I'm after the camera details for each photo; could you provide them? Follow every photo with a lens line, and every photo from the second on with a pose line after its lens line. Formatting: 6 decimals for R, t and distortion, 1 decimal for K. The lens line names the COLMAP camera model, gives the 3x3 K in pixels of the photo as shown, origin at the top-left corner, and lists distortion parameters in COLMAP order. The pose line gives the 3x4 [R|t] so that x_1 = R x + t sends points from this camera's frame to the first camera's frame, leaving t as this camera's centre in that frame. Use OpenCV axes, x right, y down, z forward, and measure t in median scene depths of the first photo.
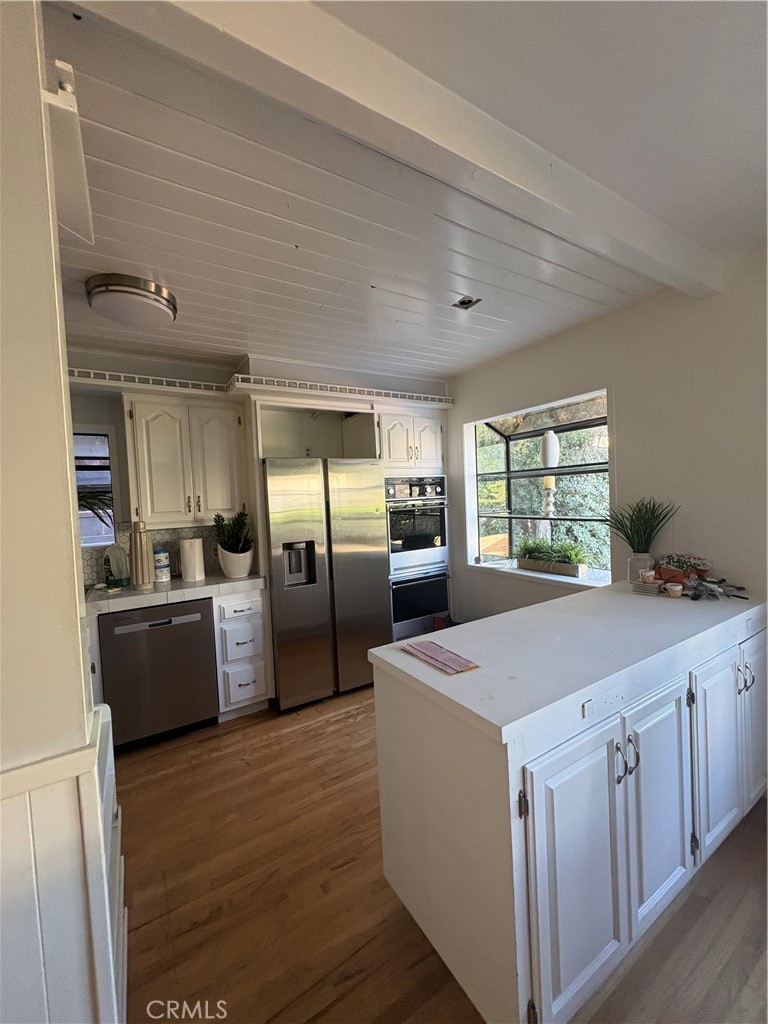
lens RADIAL K [[407.9, 0, 383.4], [0, 407.9, 513.0], [0, 0, 1]] dist [-0.000961, 0.000515]
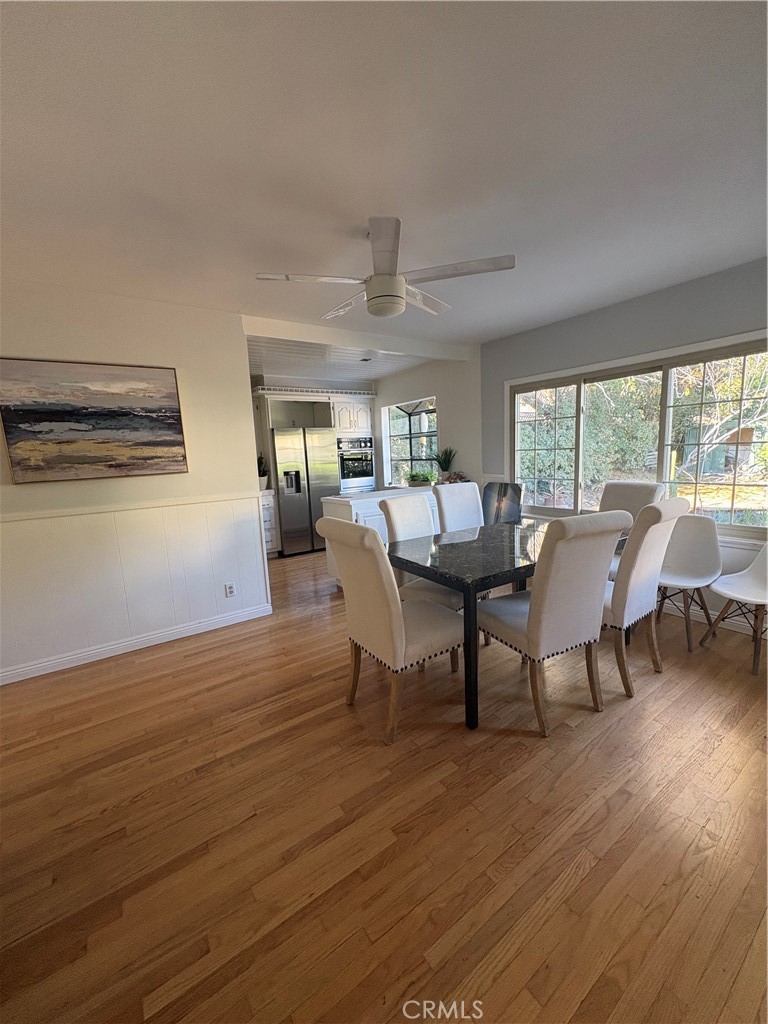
lens RADIAL K [[407.9, 0, 383.4], [0, 407.9, 513.0], [0, 0, 1]] dist [-0.000961, 0.000515]
pose [[0.998784, -0.009335, 0.048399, 0.120196], [0.004358, 0.994781, 0.101937, 0.063122], [-0.049098, -0.101602, 0.993613, -0.868371]]
